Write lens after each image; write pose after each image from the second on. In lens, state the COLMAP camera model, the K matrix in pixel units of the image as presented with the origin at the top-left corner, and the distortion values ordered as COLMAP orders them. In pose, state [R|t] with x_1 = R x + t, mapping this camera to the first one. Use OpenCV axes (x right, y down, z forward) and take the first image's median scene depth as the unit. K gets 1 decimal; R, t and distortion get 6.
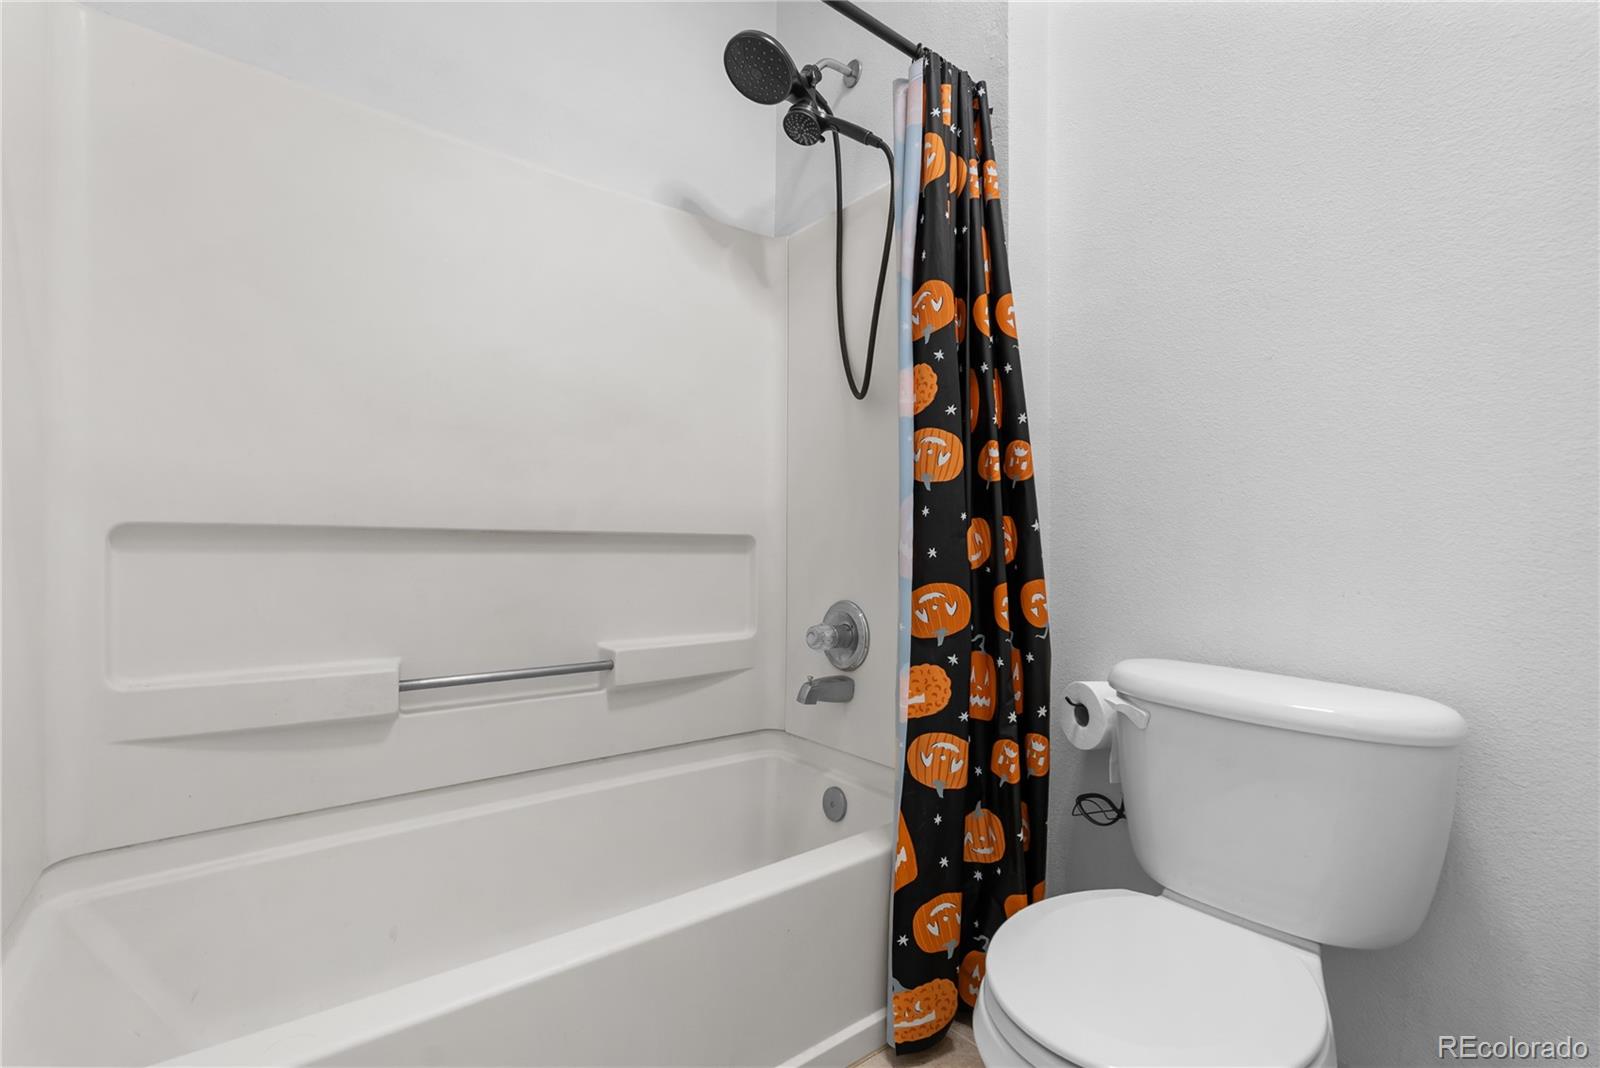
lens RADIAL K [[708.8, 0, 802.8], [0, 708.8, 541.4], [0, 0, 1]] dist [-0.003684, 0.001894]
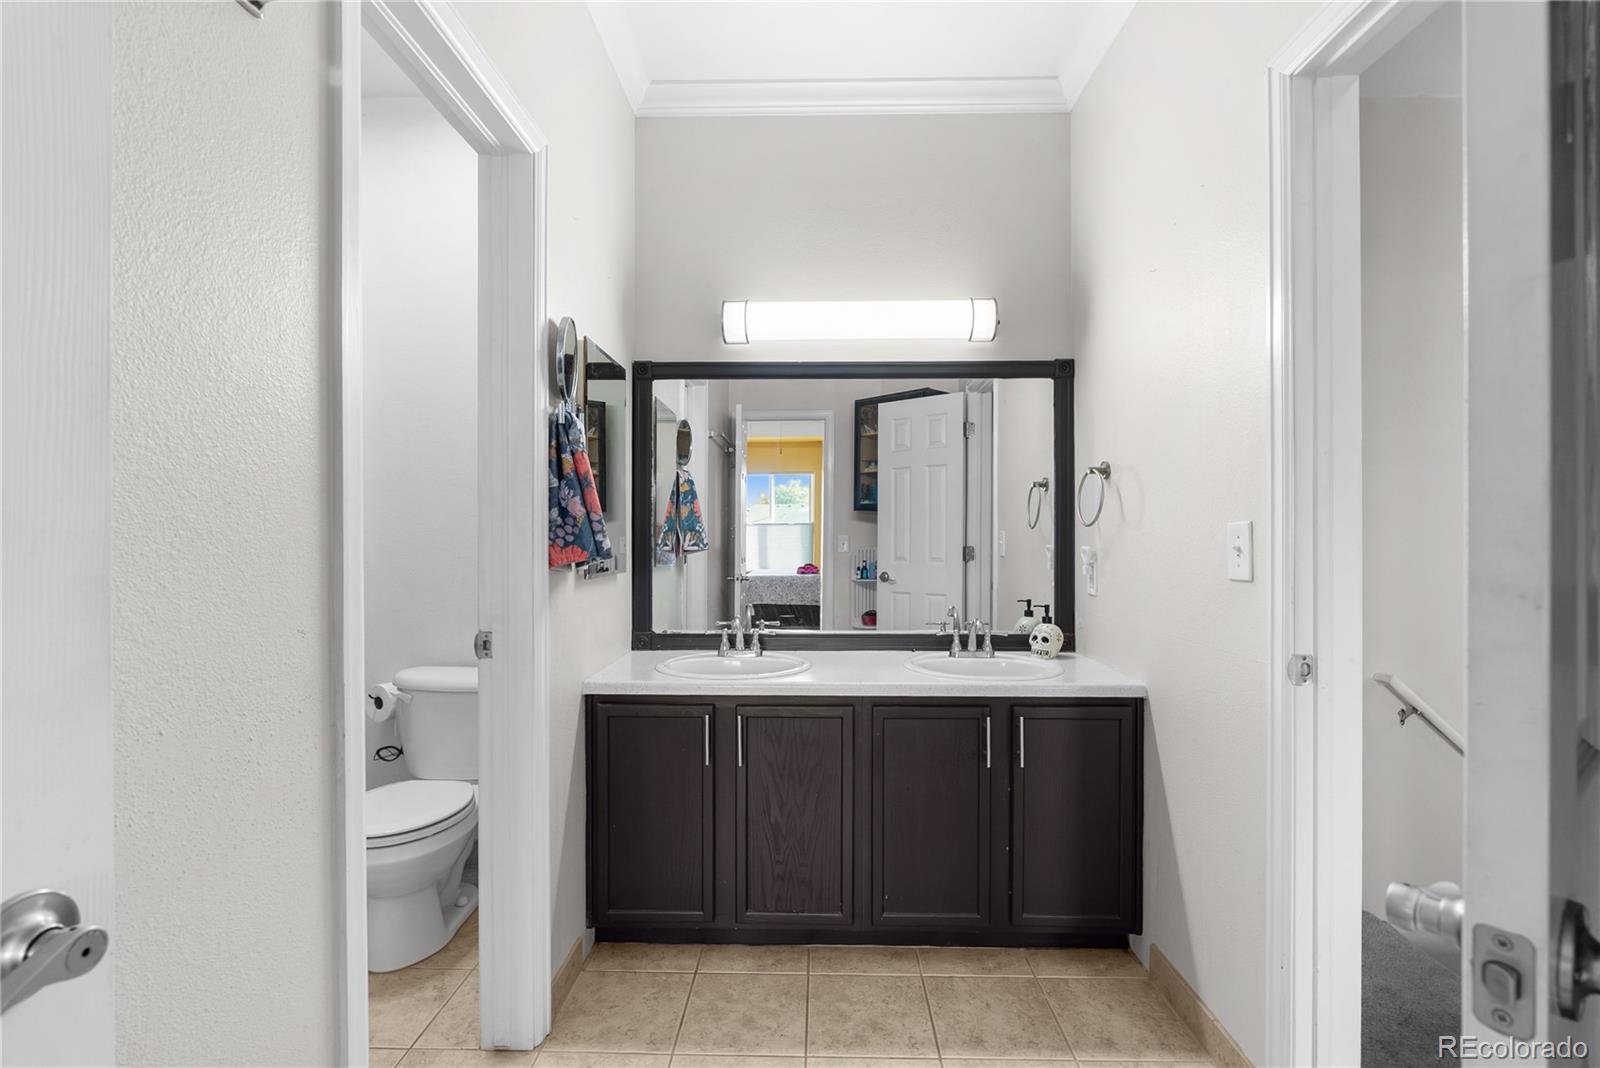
lens RADIAL K [[708.8, 0, 803.7], [0, 708.8, 542.9], [0, 0, 1]] dist [-0.003684, 0.001894]
pose [[0.641365, -0.012074, 0.767141, -0.283938], [-0.008116, 0.999713, 0.022520, -0.208403], [-0.767193, -0.020670, 0.641083, -0.959271]]
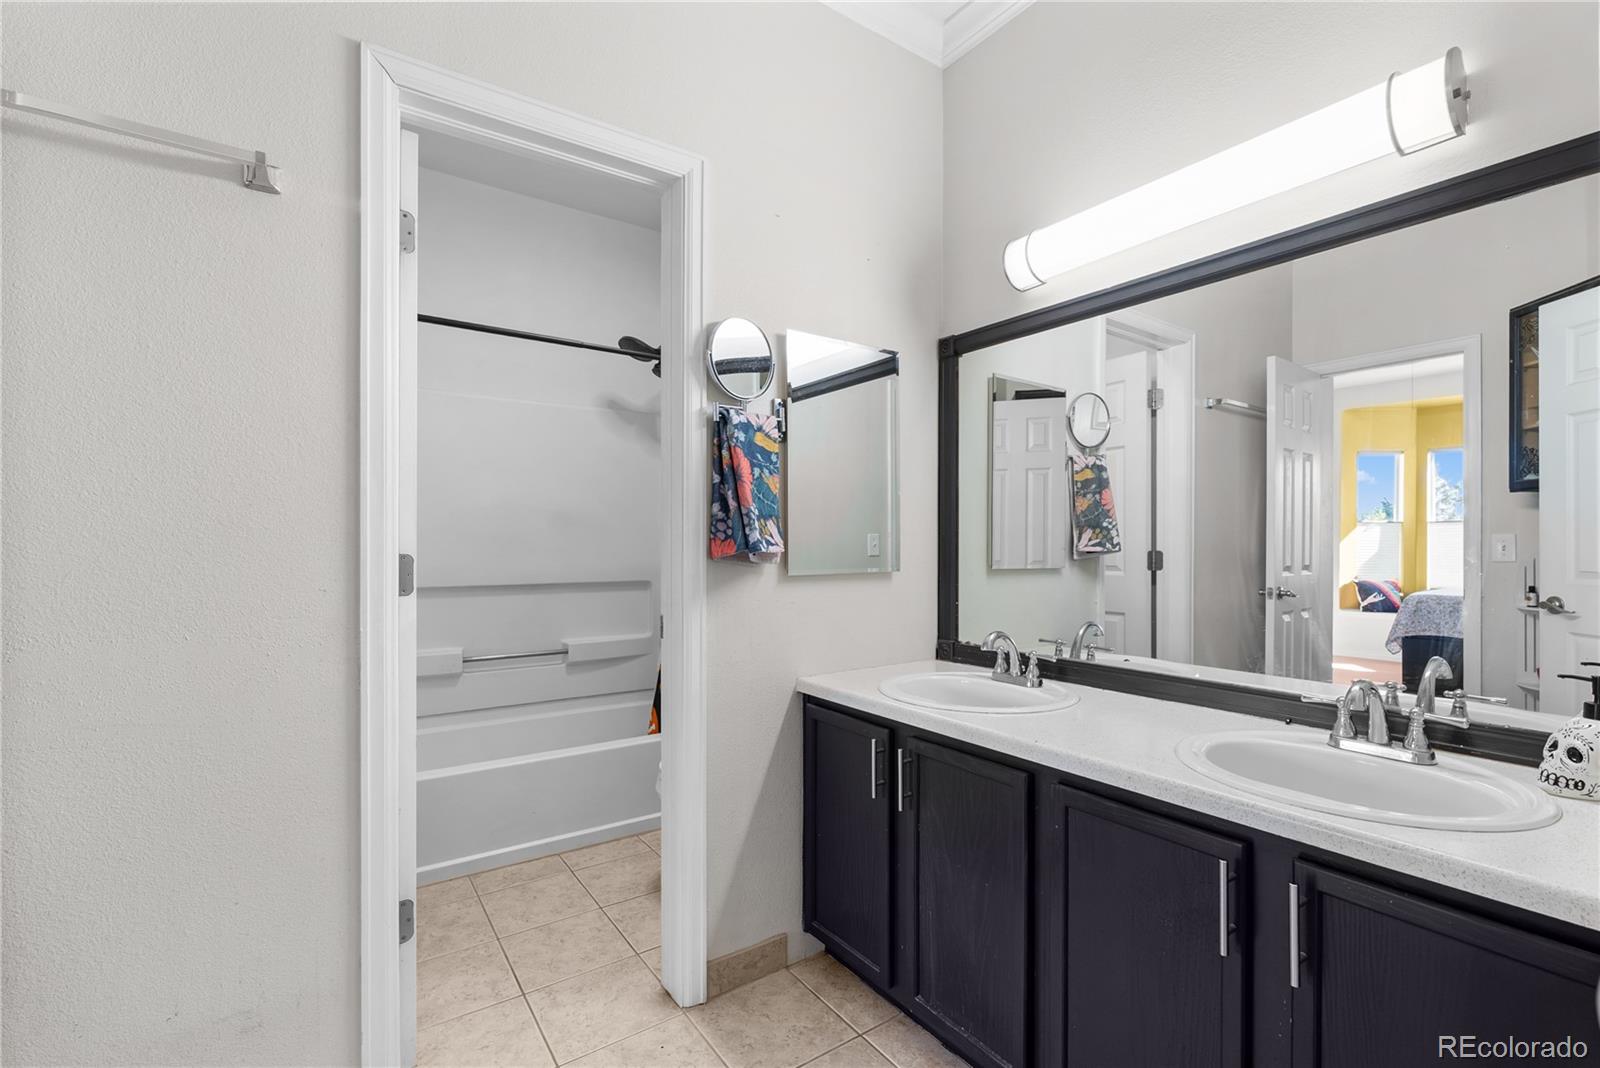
lens RADIAL K [[708.8, 0, 811.1], [0, 708.8, 540.3], [0, 0, 1]] dist [-0.003684, 0.001894]
pose [[0.998810, -0.004299, -0.048580, 0.604247], [0.004895, 0.999914, 0.012166, -0.185086], [0.048523, -0.012389, 0.998745, -1.113026]]
